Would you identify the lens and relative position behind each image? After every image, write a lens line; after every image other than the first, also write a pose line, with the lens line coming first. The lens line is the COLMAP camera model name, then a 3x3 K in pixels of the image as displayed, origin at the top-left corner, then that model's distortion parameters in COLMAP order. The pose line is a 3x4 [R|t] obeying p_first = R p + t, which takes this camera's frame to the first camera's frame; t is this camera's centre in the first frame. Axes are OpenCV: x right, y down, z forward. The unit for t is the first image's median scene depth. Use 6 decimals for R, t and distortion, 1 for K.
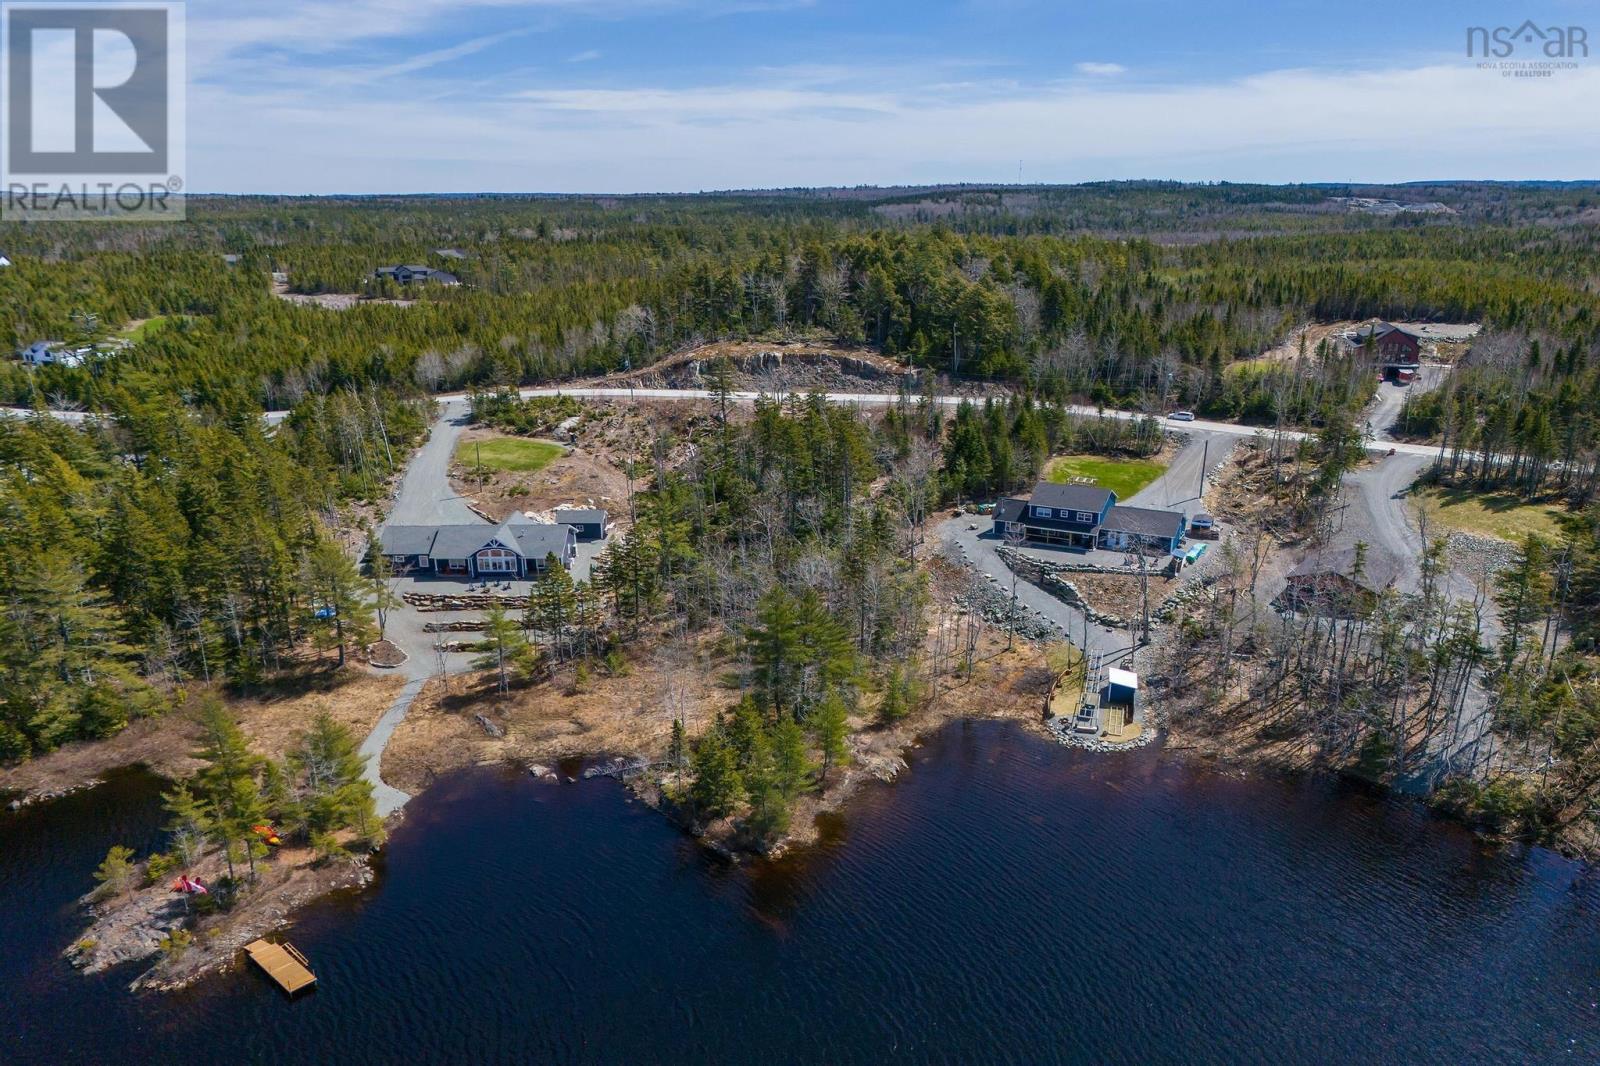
lens RADIAL K [[1977.1, 0, 800.0], [0, 1977.1, 533.0], [0, 0, 1]] dist [0.083664, -0.017714]
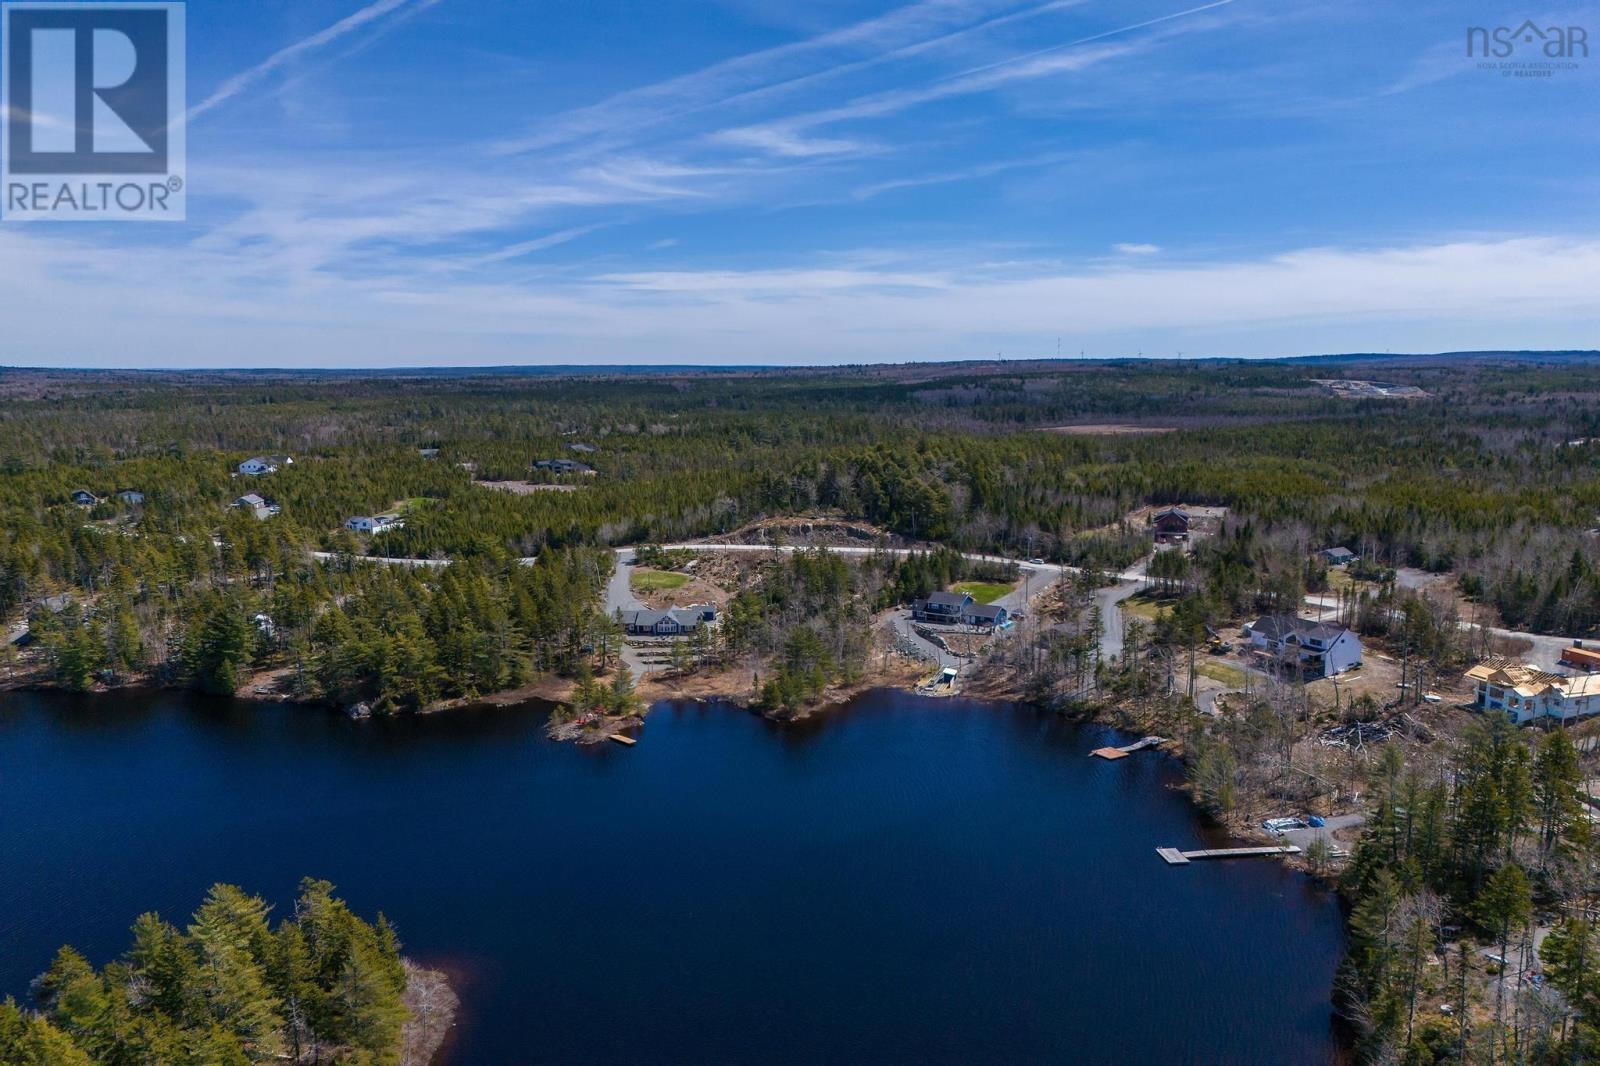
lens RADIAL K [[1977.1, 0, 800.0], [0, 1977.1, 533.0], [0, 0, 1]] dist [0.083664, -0.017714]
pose [[0.999518, 0.002356, -0.030953, 0.035472], [-0.004828, 0.996778, -0.080060, 0.056824], [0.030664, 0.080171, 0.996309, -0.747400]]
